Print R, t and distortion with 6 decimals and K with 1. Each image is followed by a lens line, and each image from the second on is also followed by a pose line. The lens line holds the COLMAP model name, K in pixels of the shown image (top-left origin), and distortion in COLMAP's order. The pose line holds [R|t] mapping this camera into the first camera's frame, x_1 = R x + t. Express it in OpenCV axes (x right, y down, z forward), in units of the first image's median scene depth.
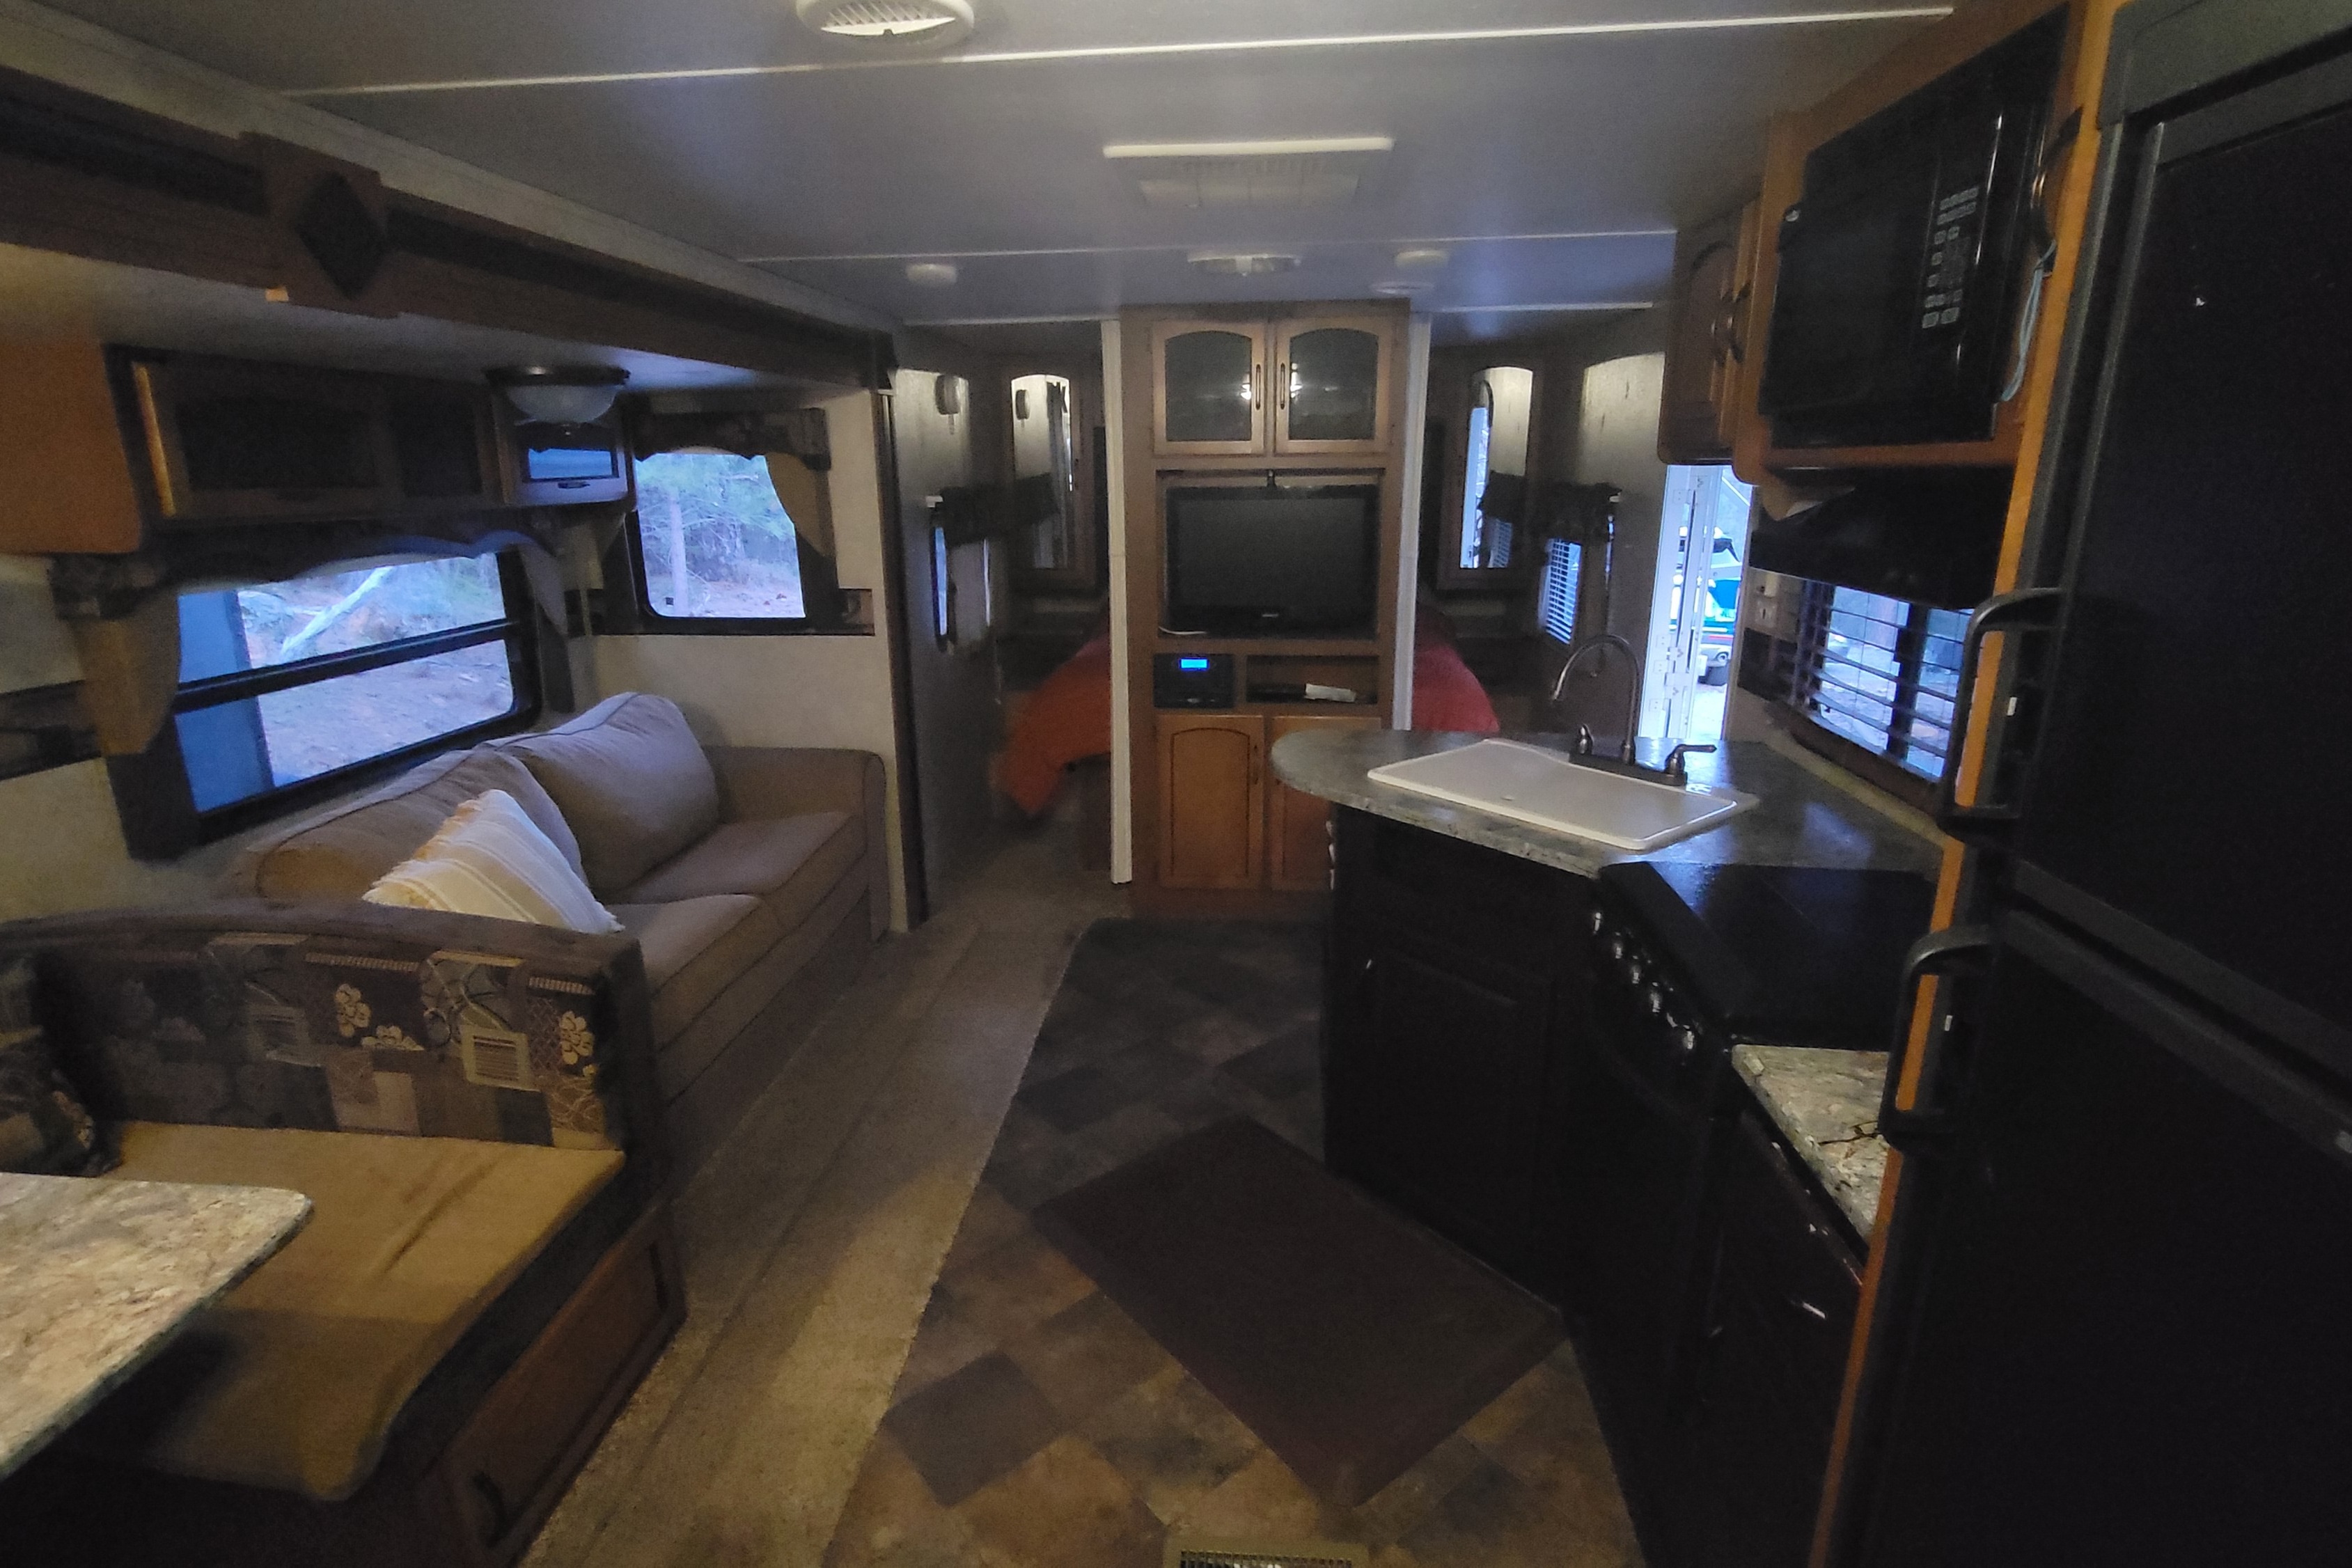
lens RADIAL K [[1142.5, 0, 1176.0], [0, 1142.5, 784.0], [0, 0, 1]] dist [-0.001353, 0.000537]
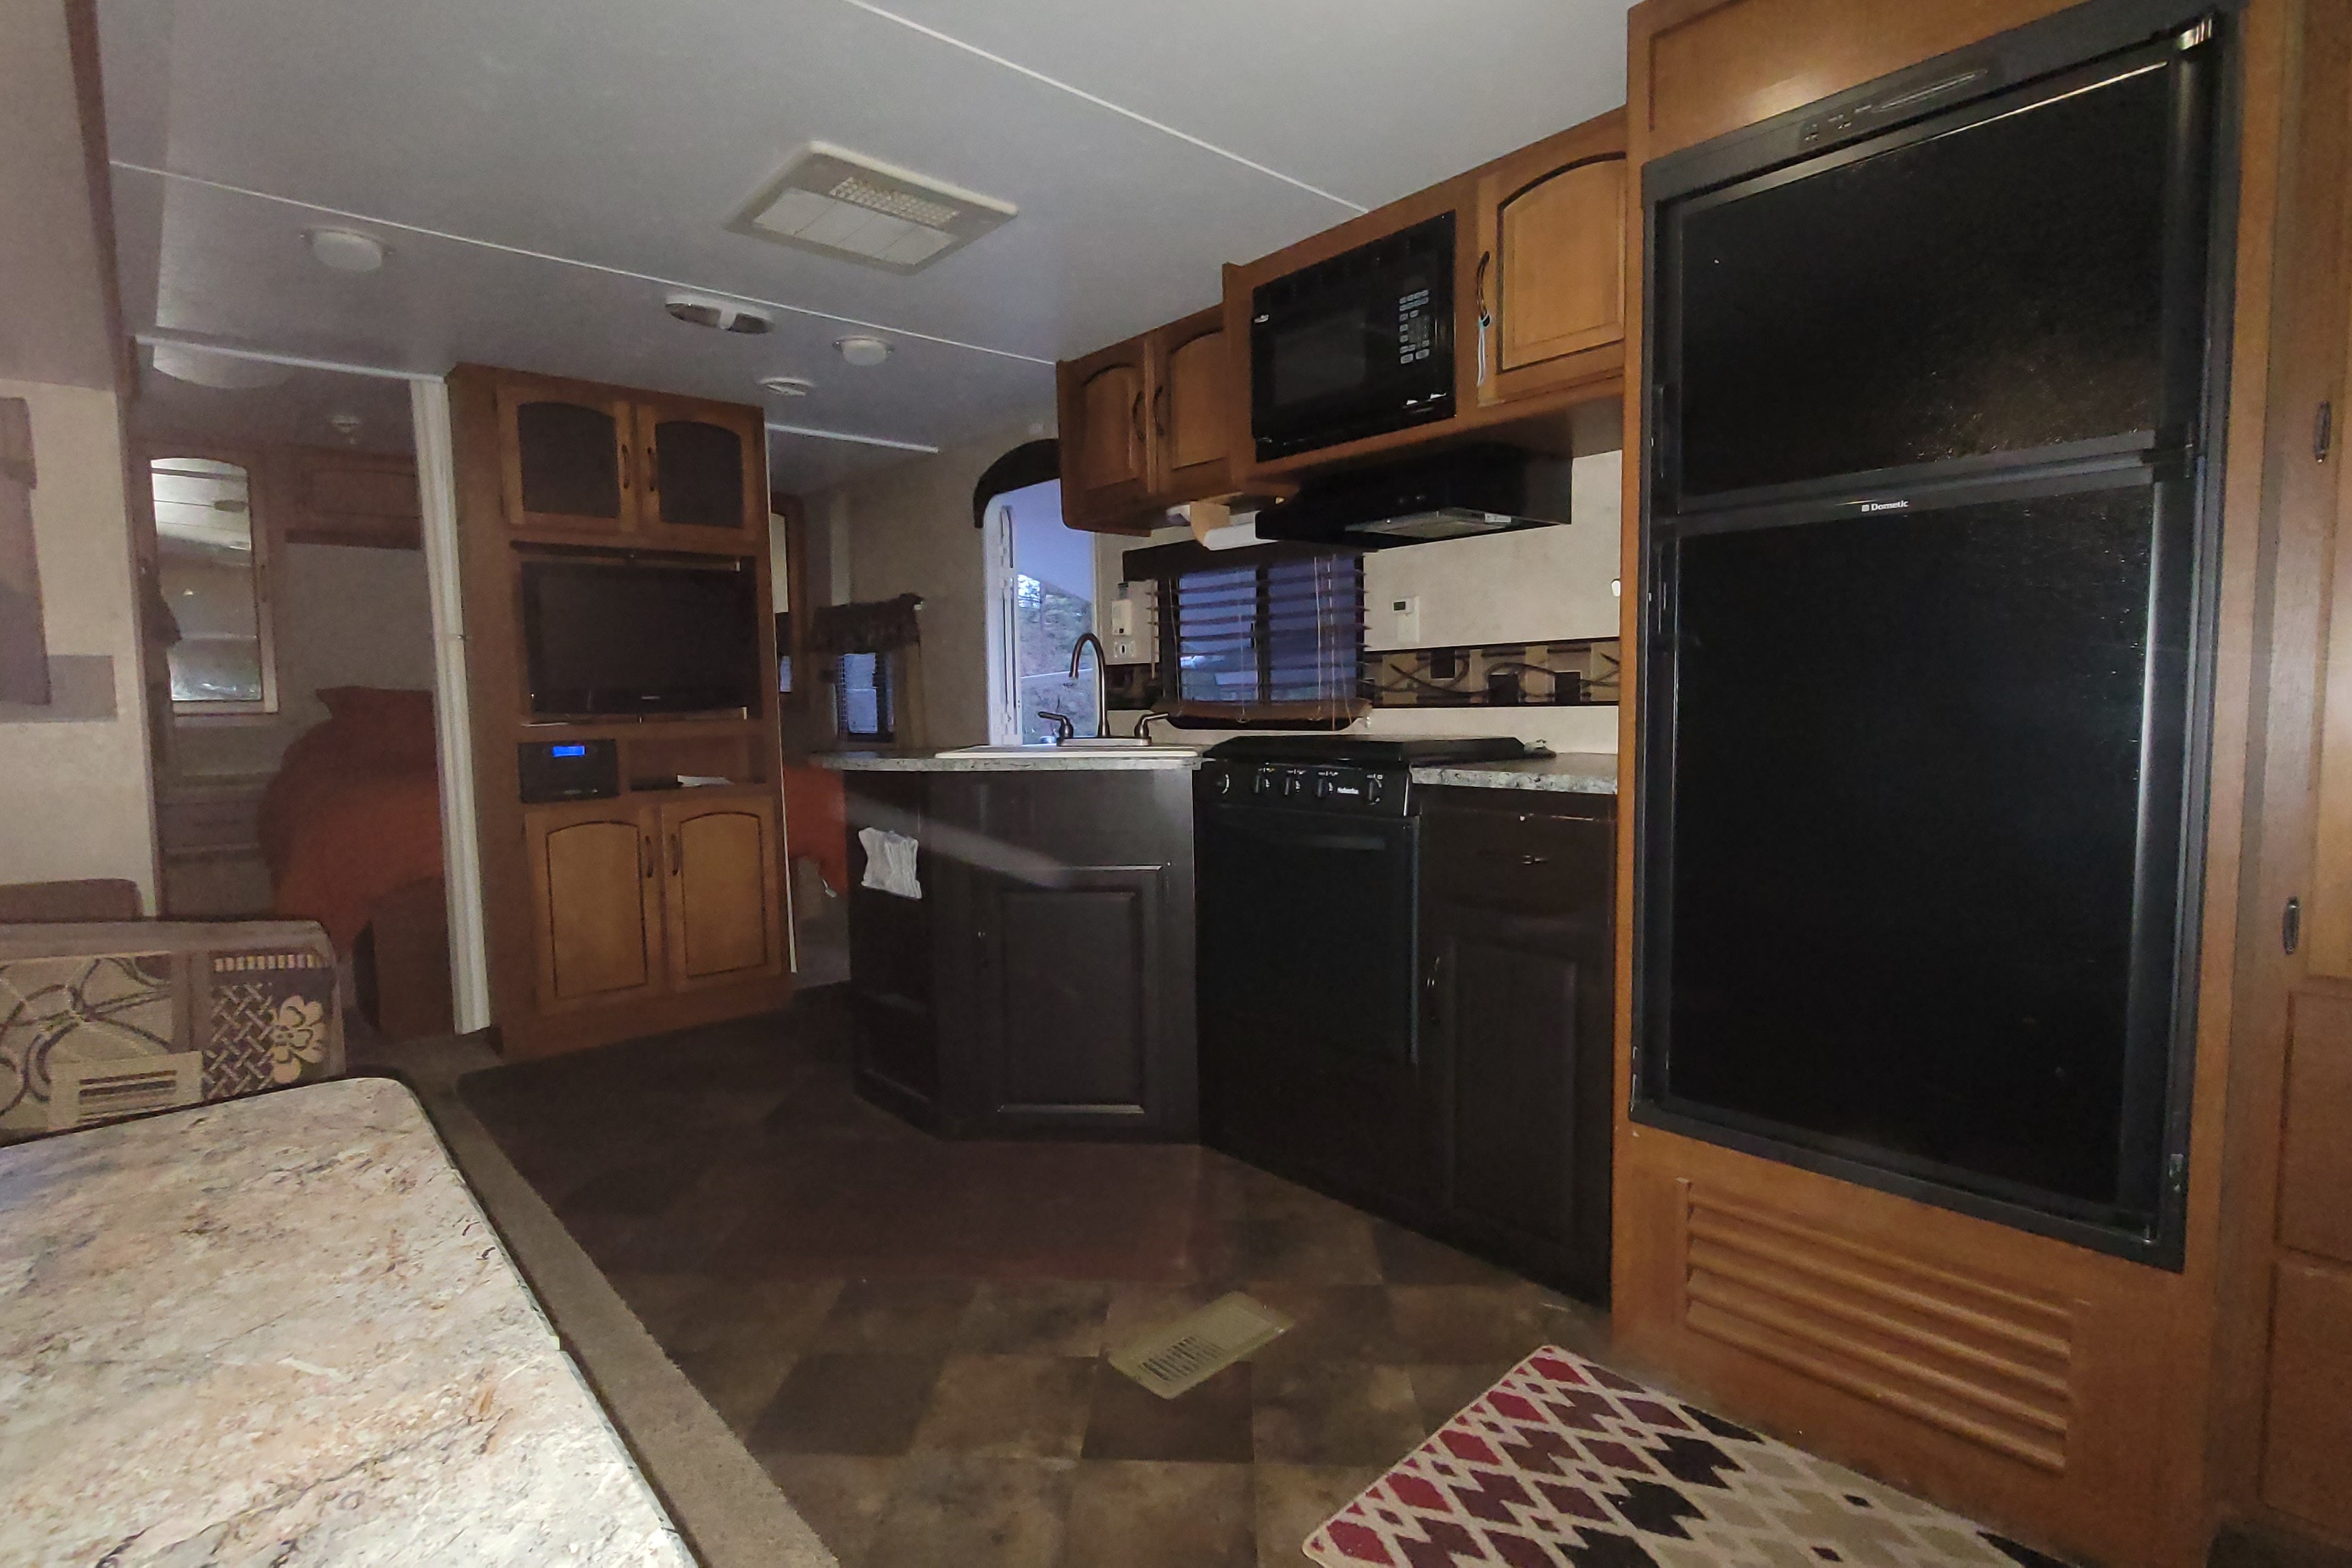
lens RADIAL K [[1142.5, 0, 1176.0], [0, 1142.5, 784.0], [0, 0, 1]] dist [-0.001353, 0.000537]
pose [[0.681764, -0.061016, 0.729023, -0.603002], [0.213196, 0.969833, -0.118205, 0.245489], [-0.699818, 0.236012, 0.674205, 0.107786]]
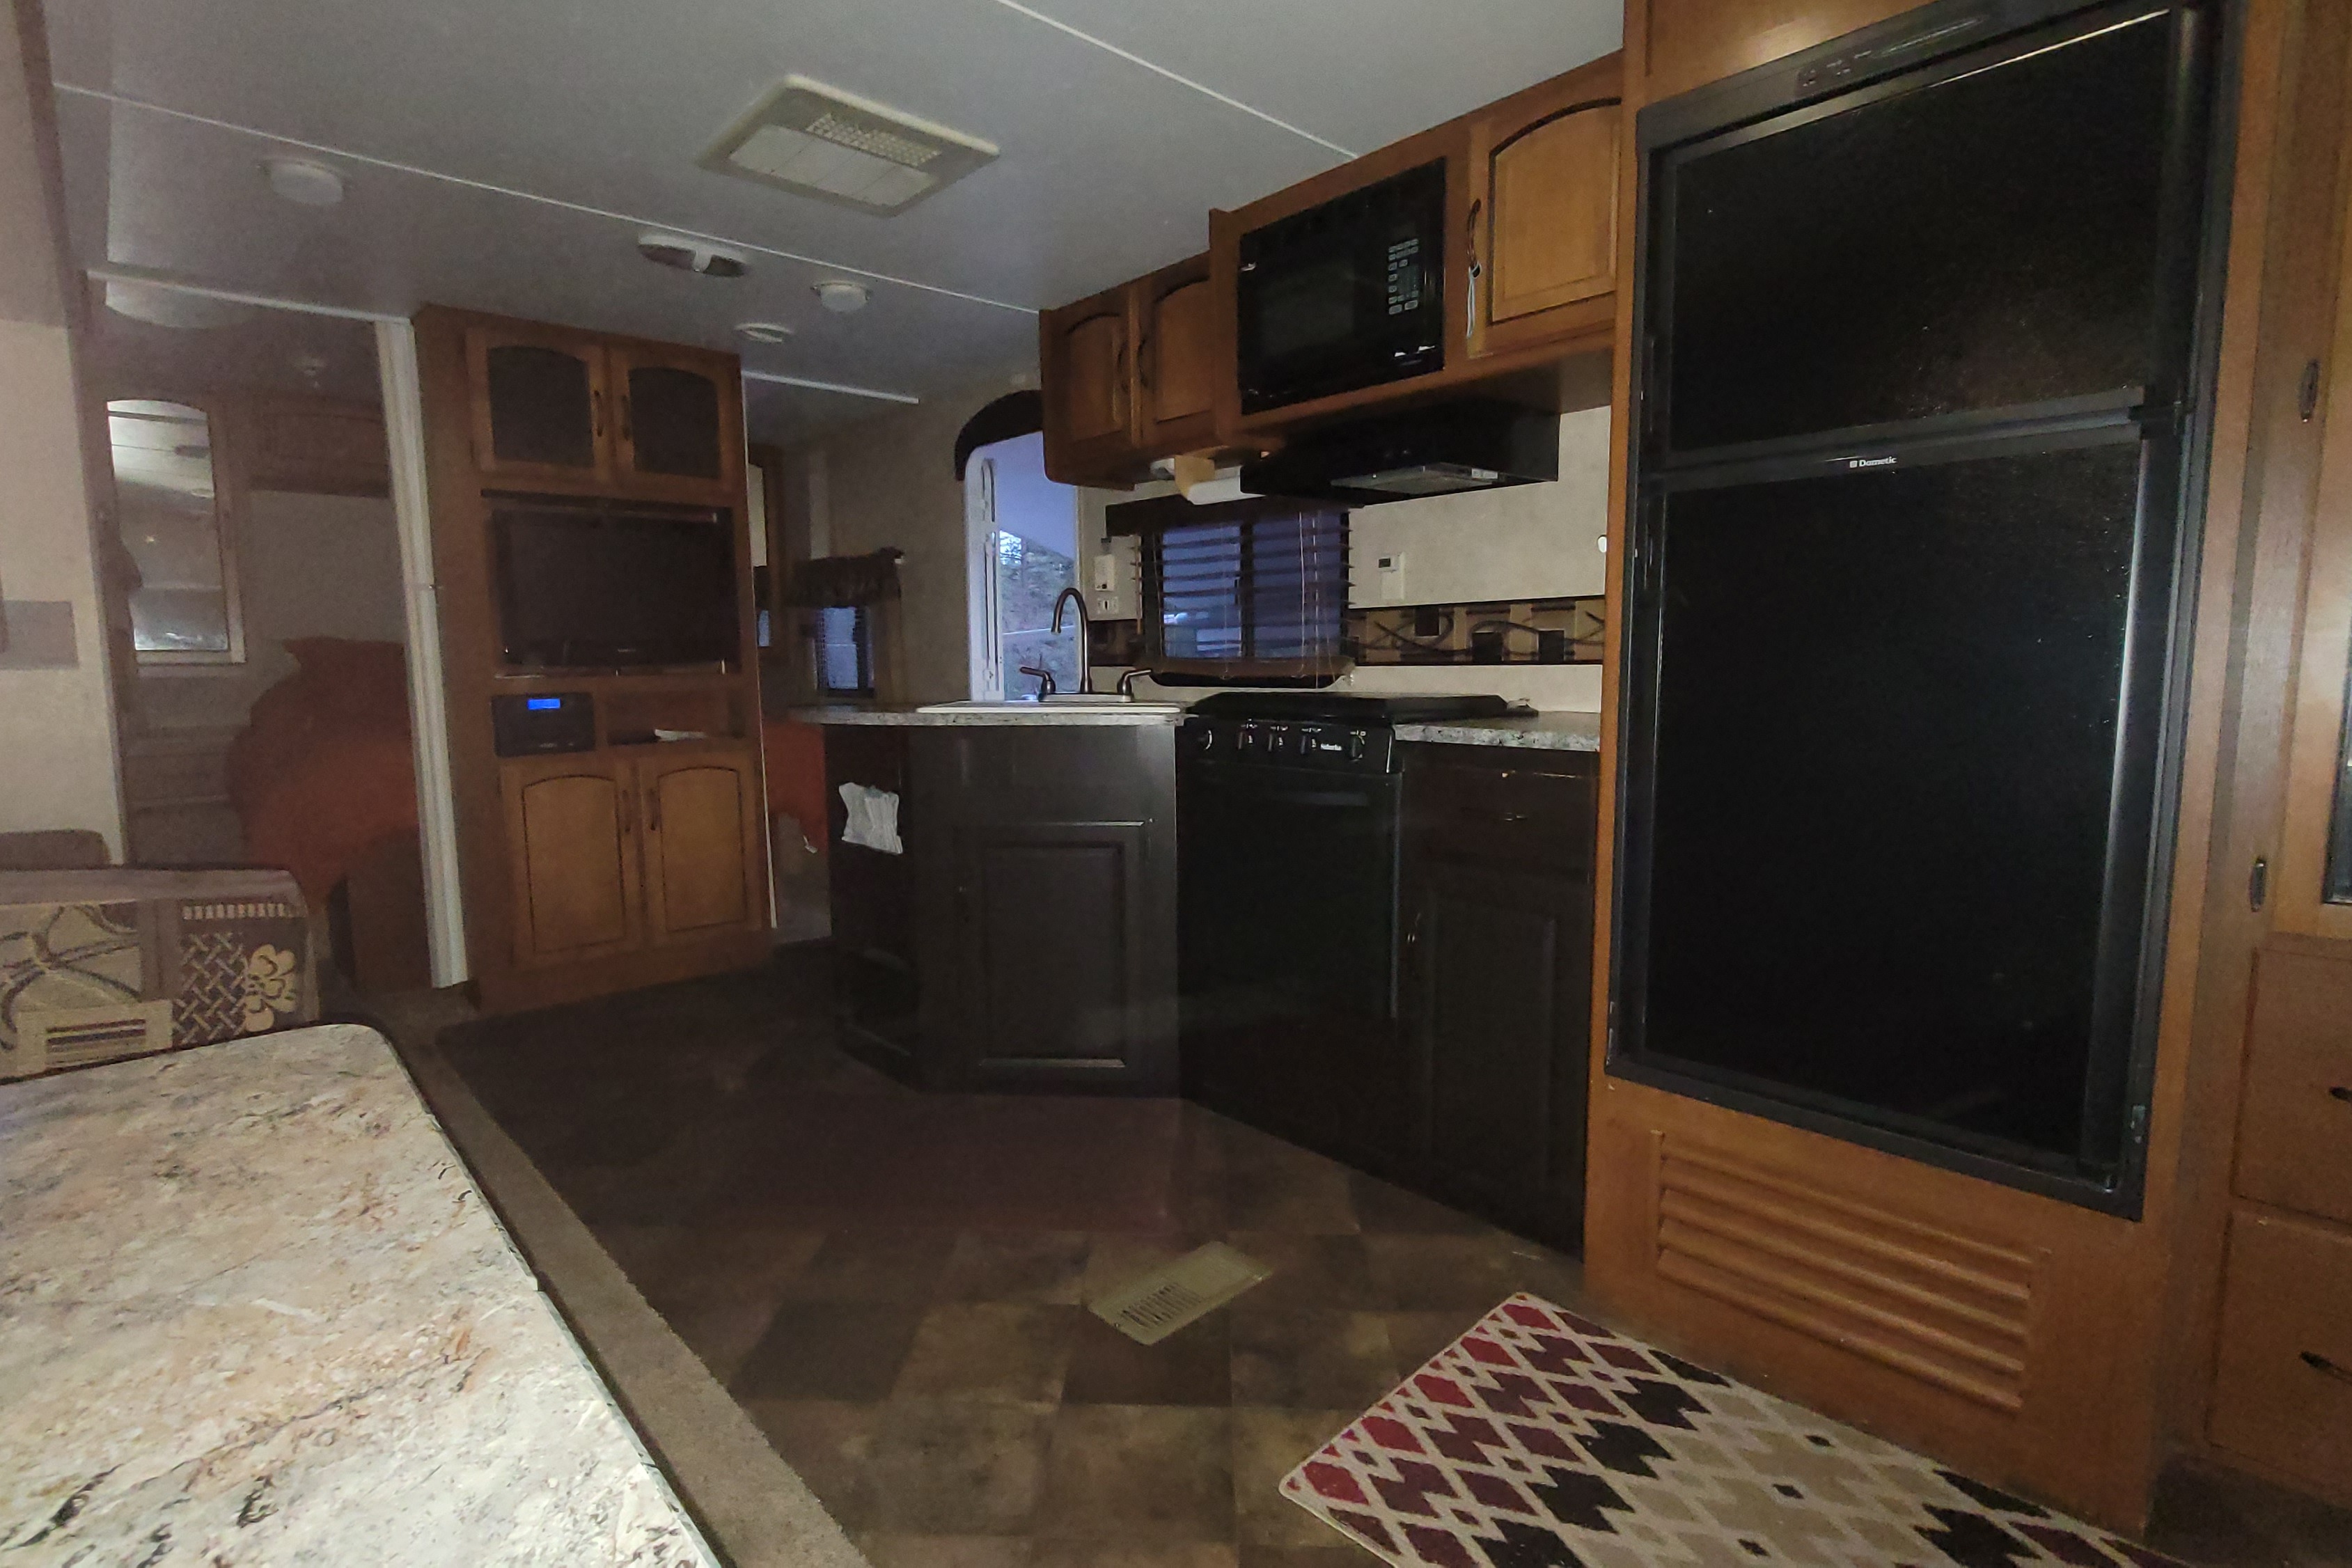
lens RADIAL K [[1142.5, 0, 1176.0], [0, 1142.5, 784.0], [0, 0, 1]] dist [-0.001353, 0.000537]
pose [[0.670586, -0.082527, 0.737227, -0.601218], [0.208699, 0.974642, -0.080729, 0.248983], [-0.711870, 0.207994, 0.670805, 0.111565]]
